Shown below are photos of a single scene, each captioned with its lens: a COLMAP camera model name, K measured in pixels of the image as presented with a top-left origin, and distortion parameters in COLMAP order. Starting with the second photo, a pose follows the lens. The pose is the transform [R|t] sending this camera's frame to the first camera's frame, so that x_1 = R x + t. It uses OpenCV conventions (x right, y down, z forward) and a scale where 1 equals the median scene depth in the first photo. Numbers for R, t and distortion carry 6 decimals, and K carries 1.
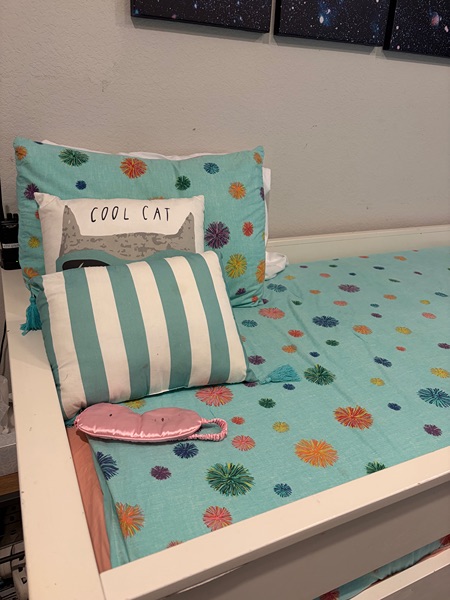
lens RADIAL K [[456.8, 0, 224.0], [0, 456.8, 301.6], [0, 0, 1]] dist [0.042770, -0.046180]
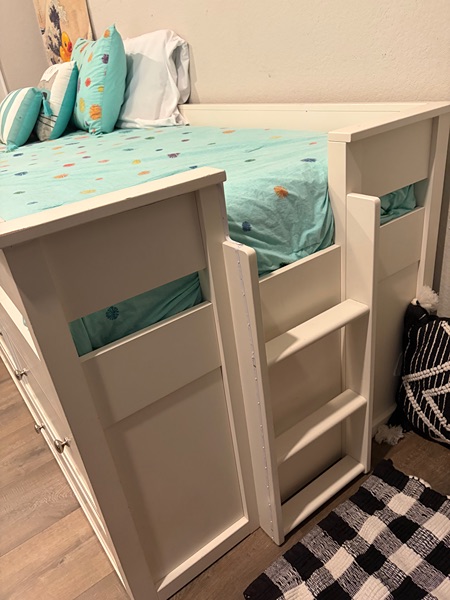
lens RADIAL K [[456.8, 0, 225.5], [0, 456.8, 300.9], [0, 0, 1]] dist [0.042770, -0.046180]
pose [[0.176096, 0.402755, -0.898209, 1.968681], [-0.252906, 0.900350, 0.354132, -0.166661], [0.951330, 0.164801, 0.260407, 1.193562]]
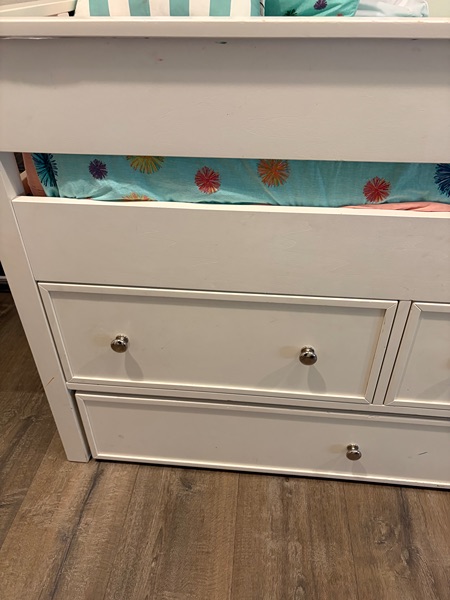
lens RADIAL K [[456.8, 0, 223.9], [0, 456.8, 302.8], [0, 0, 1]] dist [0.042770, -0.046180]
pose [[0.855458, 0.255661, -0.450365, 0.448281], [-0.154441, 0.956019, 0.249351, 0.356270], [0.494307, -0.143755, 0.857319, 0.046267]]
